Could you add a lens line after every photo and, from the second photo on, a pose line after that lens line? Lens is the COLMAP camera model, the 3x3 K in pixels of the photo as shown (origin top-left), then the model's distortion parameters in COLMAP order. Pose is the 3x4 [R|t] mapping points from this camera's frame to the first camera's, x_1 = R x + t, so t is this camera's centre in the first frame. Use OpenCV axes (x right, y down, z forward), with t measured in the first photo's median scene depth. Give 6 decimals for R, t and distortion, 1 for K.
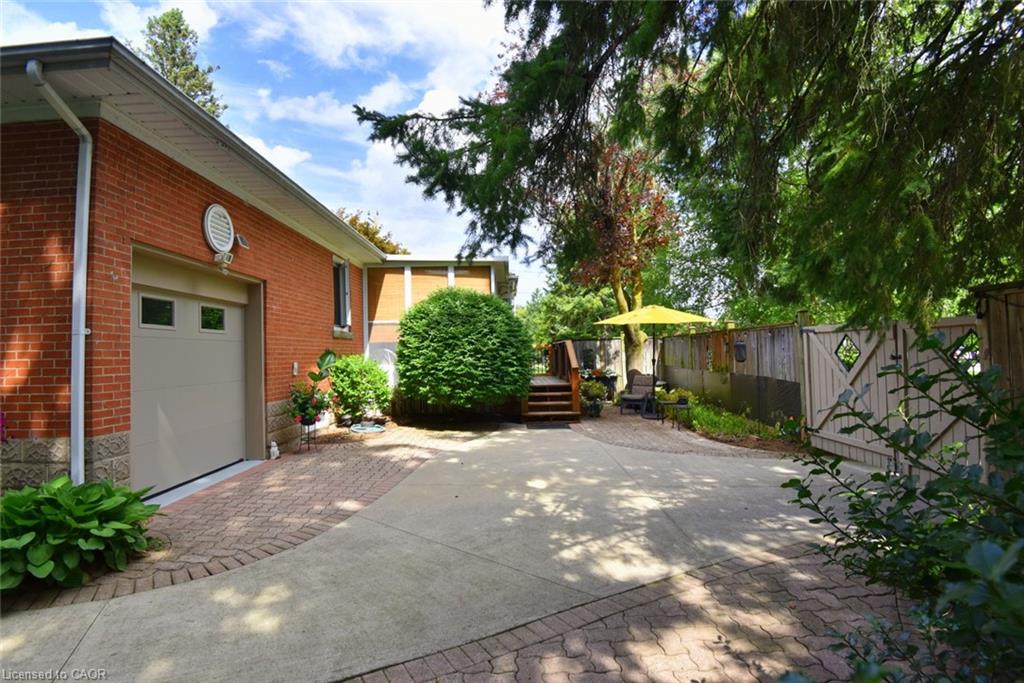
lens RADIAL K [[479.8, 0, 514.1], [0, 479.8, 341.8], [0, 0, 1]] dist [-0.030965, -0.007217]
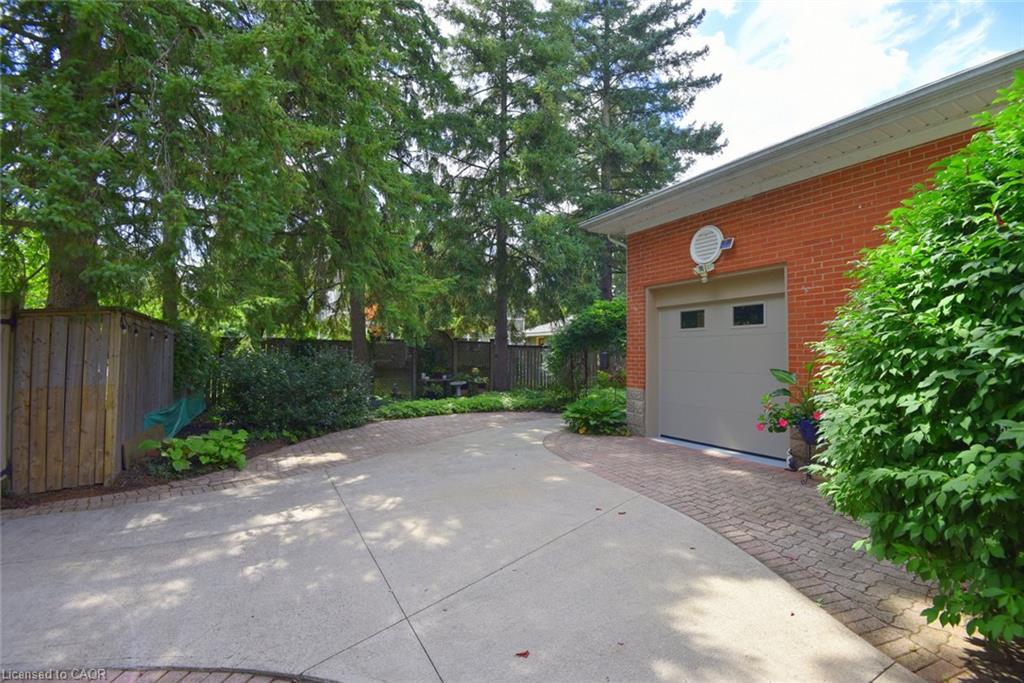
lens RADIAL K [[479.8, 0, 514.5], [0, 479.8, 335.3], [0, 0, 1]] dist [-0.030965, -0.007217]
pose [[-0.883996, -0.007969, -0.467426, 0.372725], [0.019851, 0.998313, -0.054563, 0.049219], [0.467072, -0.057512, -0.882347, 1.770172]]
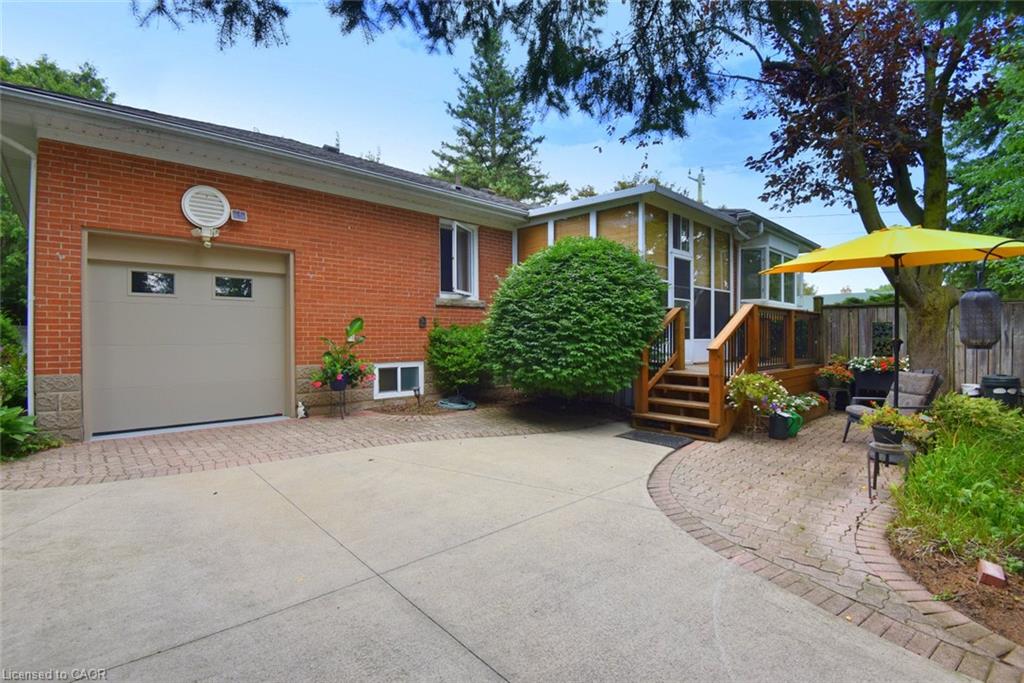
lens RADIAL K [[479.8, 0, 514.9], [0, 479.8, 339.0], [0, 0, 1]] dist [-0.030965, -0.007217]
pose [[0.684284, 0.031813, -0.728522, 0.687645], [0.000257, 0.999037, 0.043867, 0.026354], [0.729216, -0.030204, 0.683617, 0.724873]]
